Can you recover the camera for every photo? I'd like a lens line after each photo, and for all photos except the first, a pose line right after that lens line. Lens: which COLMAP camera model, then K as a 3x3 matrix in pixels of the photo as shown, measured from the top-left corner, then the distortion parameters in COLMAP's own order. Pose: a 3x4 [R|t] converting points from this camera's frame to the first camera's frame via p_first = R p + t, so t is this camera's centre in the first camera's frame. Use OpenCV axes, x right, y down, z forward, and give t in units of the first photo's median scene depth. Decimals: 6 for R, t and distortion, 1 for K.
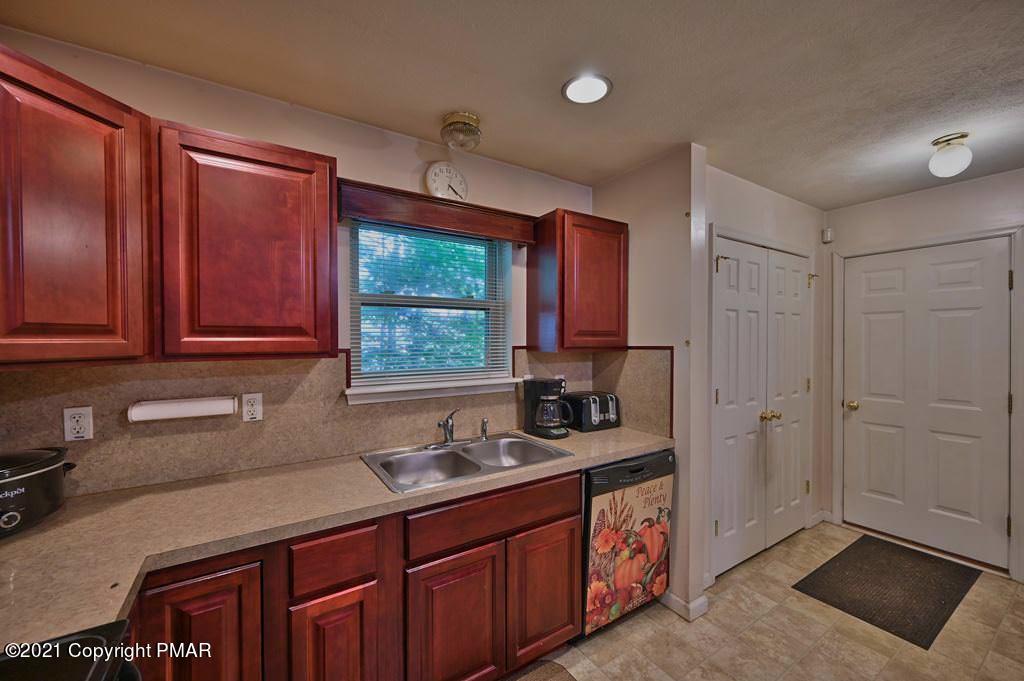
lens RADIAL K [[403.4, 0, 512.4], [0, 403.4, 345.1], [0, 0, 1]] dist [-0.002627, 0.001351]
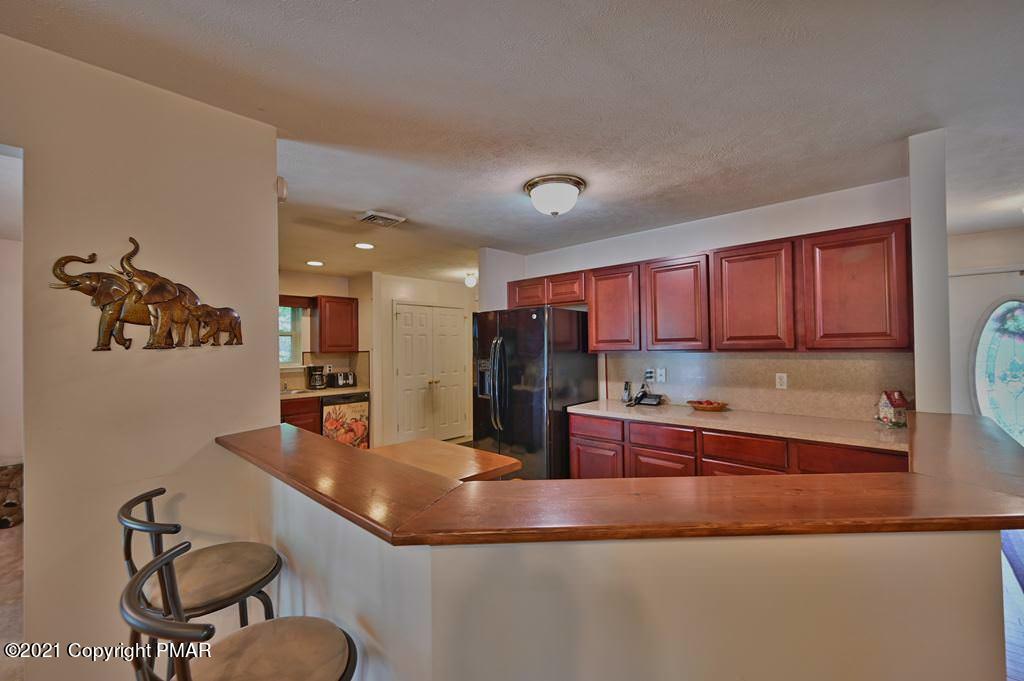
lens RADIAL K [[420.8, 0, 513.2], [0, 420.8, 342.1], [0, 0, 1]] dist [-0.001677, -0.000116]
pose [[0.969788, -0.009050, 0.243783, 0.701170], [0.016394, 0.999470, -0.028113, 0.041128], [-0.243399, 0.031261, 0.969422, -1.940871]]
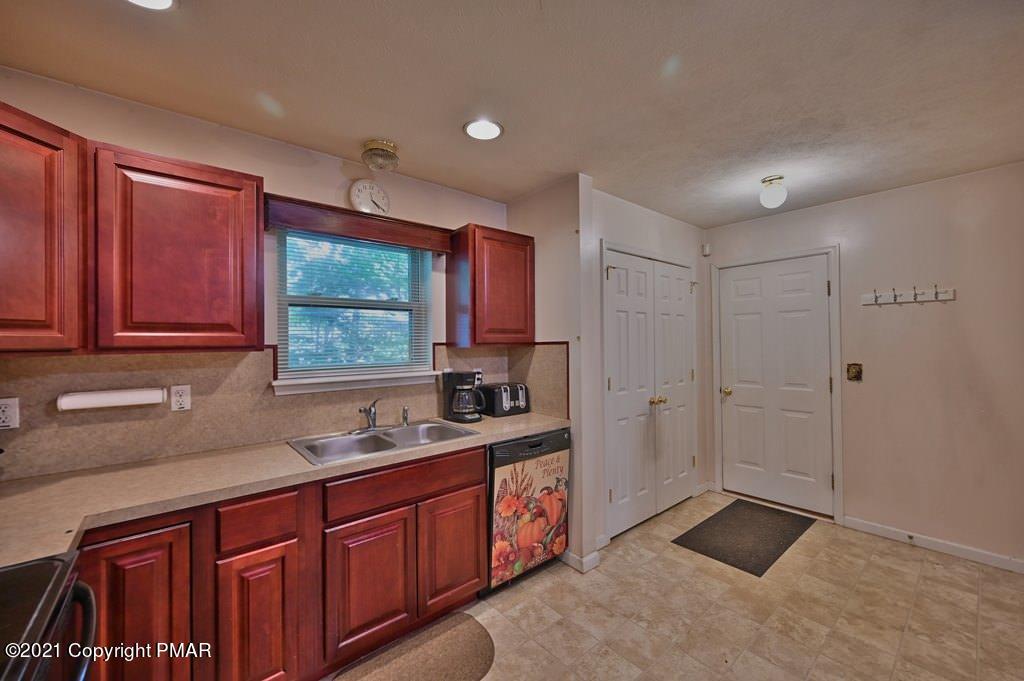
lens RADIAL K [[403.4, 0, 513.9], [0, 403.4, 338.6], [0, 0, 1]] dist [-0.002627, 0.001351]
pose [[0.991650, -0.006893, 0.128772, 0.096594], [0.009973, 0.999679, -0.023293, 0.023860], [-0.128570, 0.024382, 0.991401, -0.176607]]
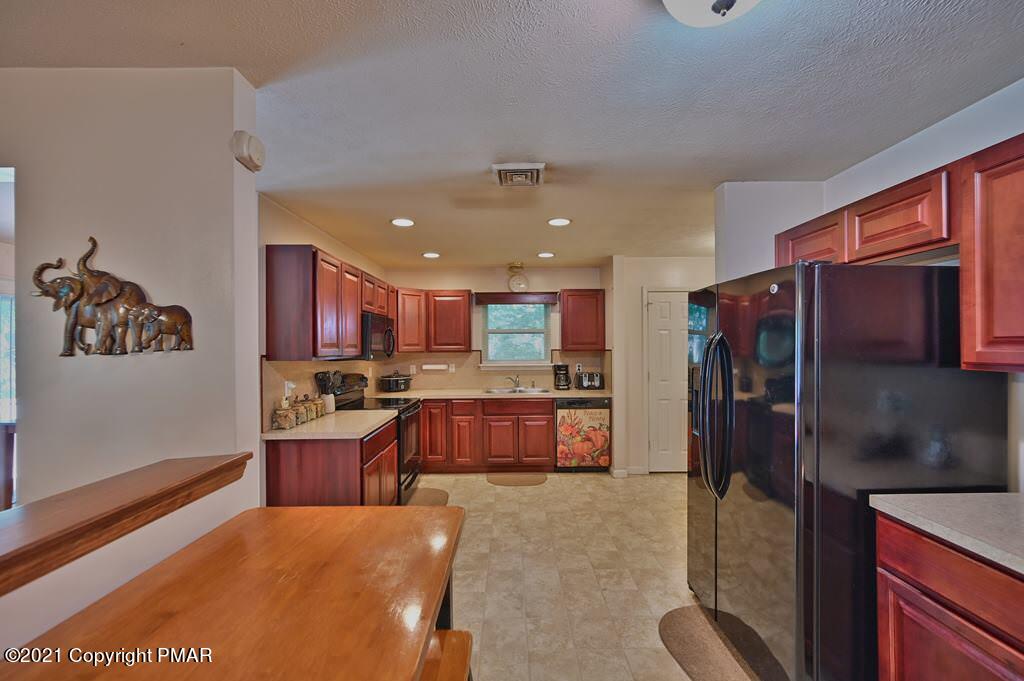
lens RADIAL K [[403.4, 0, 513.8], [0, 403.4, 341.7], [0, 0, 1]] dist [-0.002627, 0.001351]
pose [[0.844845, -0.008931, -0.534936, 1.228545], [-0.002678, 0.999778, -0.020920, 0.009498], [0.535004, 0.019107, 0.844634, -1.189596]]
